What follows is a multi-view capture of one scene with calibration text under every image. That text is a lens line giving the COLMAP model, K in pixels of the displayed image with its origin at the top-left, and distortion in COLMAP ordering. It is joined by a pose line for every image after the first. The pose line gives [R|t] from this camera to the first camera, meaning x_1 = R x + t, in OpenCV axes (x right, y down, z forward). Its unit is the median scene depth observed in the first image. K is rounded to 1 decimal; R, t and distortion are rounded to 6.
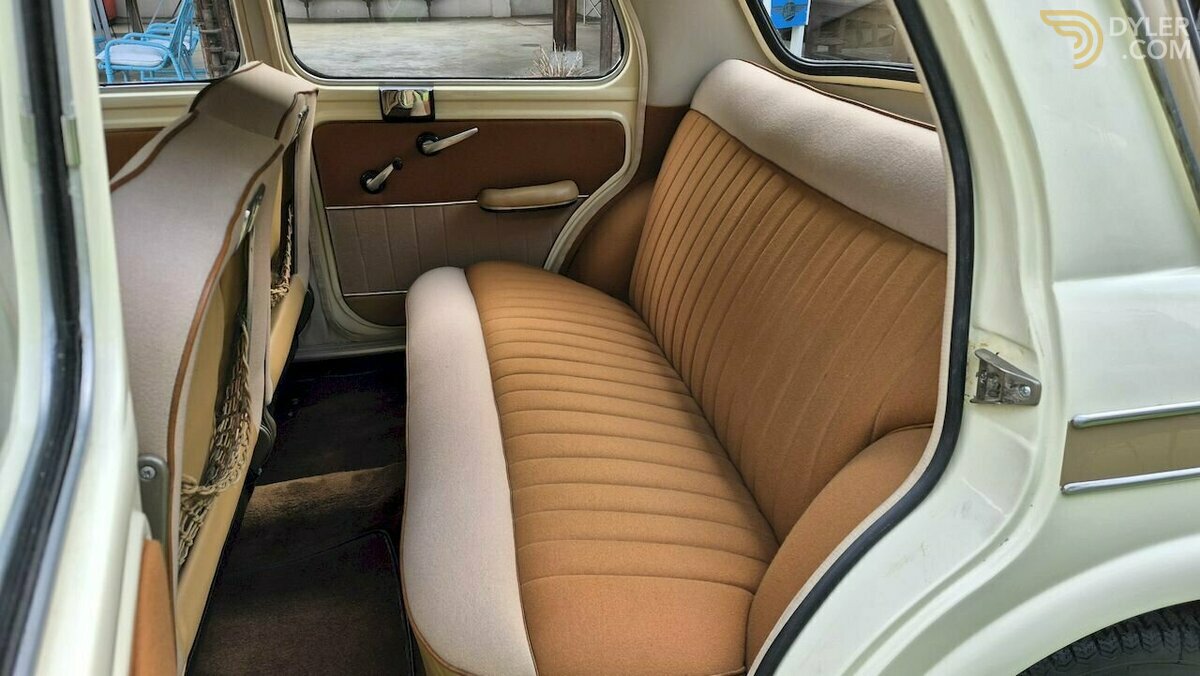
lens RADIAL K [[829.8, 0, 600.0], [0, 829.8, 338.0], [0, 0, 1]] dist [0.108471, -0.140599]
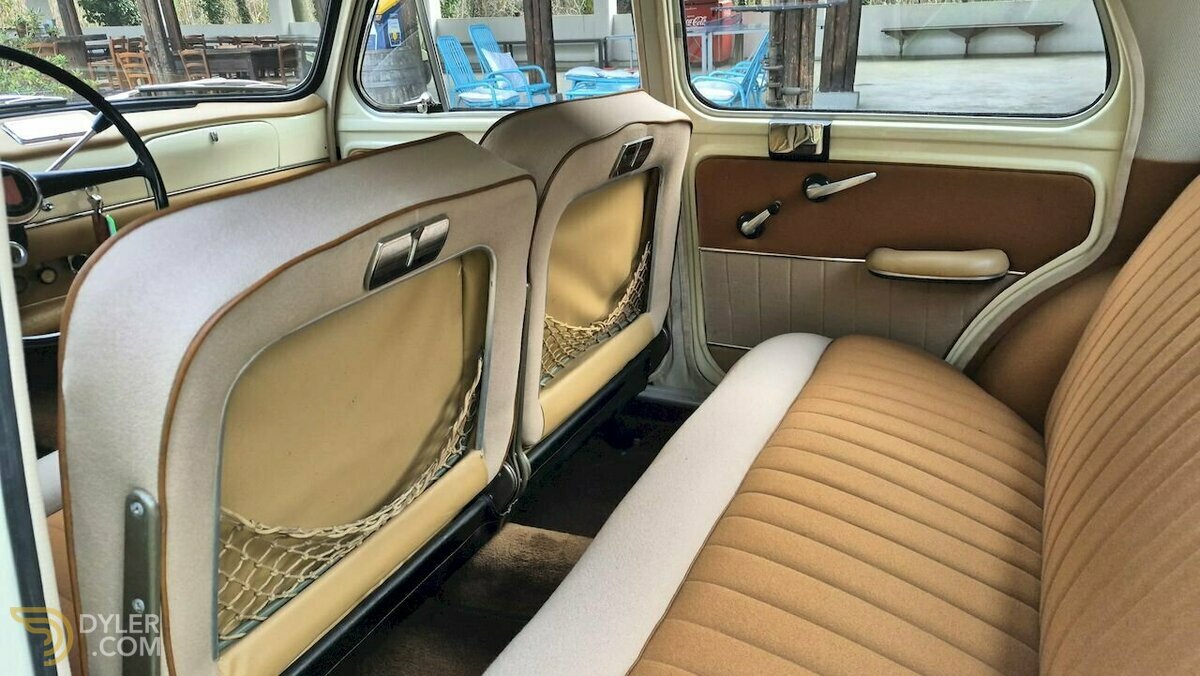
lens RADIAL K [[830.8, 0, 600.0], [0, 830.8, 338.0], [0, 0, 1]] dist [0.094891, -0.137253]
pose [[0.787870, 0.190288, -0.585706, 0.143129], [-0.214012, 0.976390, 0.029334, -0.061383], [0.577459, 0.102237, 0.809993, 0.204528]]
